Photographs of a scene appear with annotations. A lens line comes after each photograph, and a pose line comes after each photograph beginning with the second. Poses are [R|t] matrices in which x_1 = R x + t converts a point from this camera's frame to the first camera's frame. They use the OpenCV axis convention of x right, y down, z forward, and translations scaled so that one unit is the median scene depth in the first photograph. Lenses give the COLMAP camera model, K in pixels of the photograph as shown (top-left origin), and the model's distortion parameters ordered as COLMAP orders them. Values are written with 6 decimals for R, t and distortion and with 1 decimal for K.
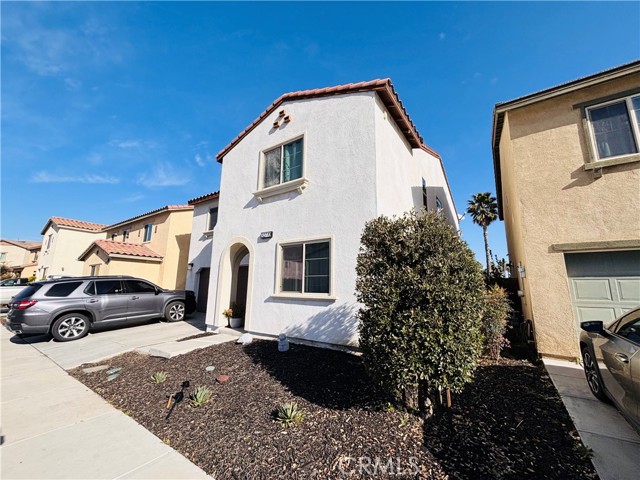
lens RADIAL K [[258.8, 0, 318.3], [0, 258.8, 239.4], [0, 0, 1]] dist [0.004023, -0.000766]
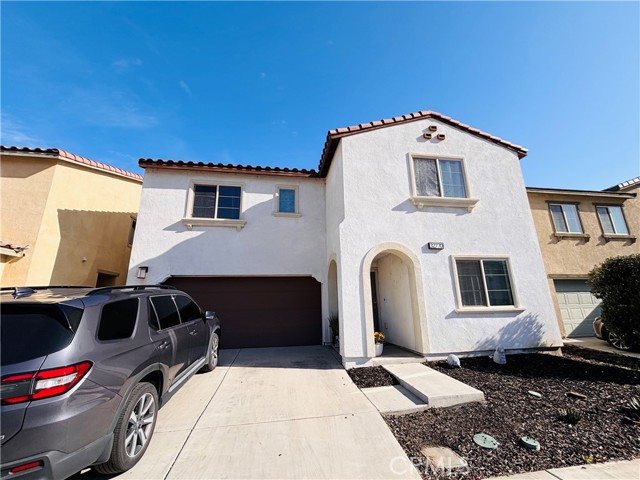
lens RADIAL K [[258.8, 0, 319.3], [0, 258.8, 239.0], [0, 0, 1]] dist [0.004023, -0.000766]
pose [[0.721873, 0.145806, 0.676491, -1.267442], [-0.100780, 0.989280, -0.105682, 0.111368], [-0.684648, 0.008112, 0.728828, 0.665388]]
